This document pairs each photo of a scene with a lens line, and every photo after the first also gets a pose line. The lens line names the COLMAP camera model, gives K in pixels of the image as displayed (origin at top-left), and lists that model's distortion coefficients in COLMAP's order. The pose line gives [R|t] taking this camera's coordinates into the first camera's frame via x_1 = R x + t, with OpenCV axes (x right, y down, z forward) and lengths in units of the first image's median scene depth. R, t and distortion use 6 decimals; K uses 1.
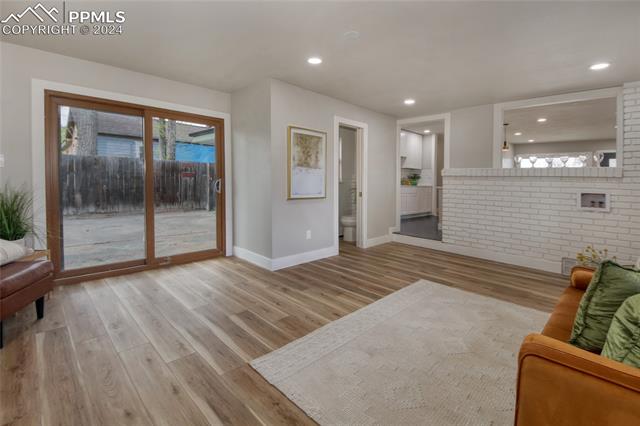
lens RADIAL K [[300.9, 0, 309.6], [0, 300.9, 209.9], [0, 0, 1]] dist [0.001919, -0.000405]
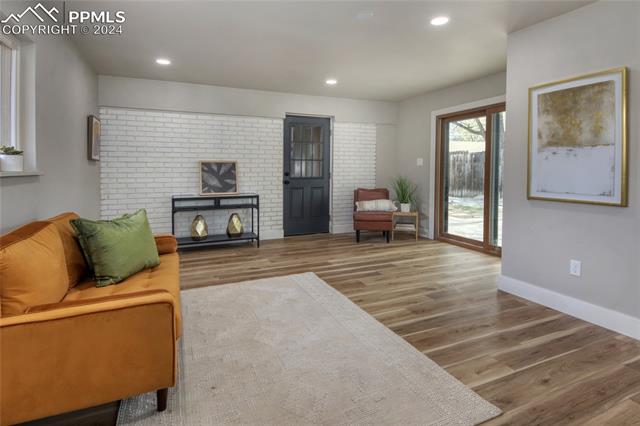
lens RADIAL K [[300.9, 0, 309.6], [0, 300.9, 209.9], [0, 0, 1]] dist [0.001919, -0.000405]
pose [[-0.349712, 0.109137, -0.930479, 0.727568], [-0.089166, 0.984806, 0.149022, -0.066025], [0.932604, 0.135082, -0.334667, 0.774173]]
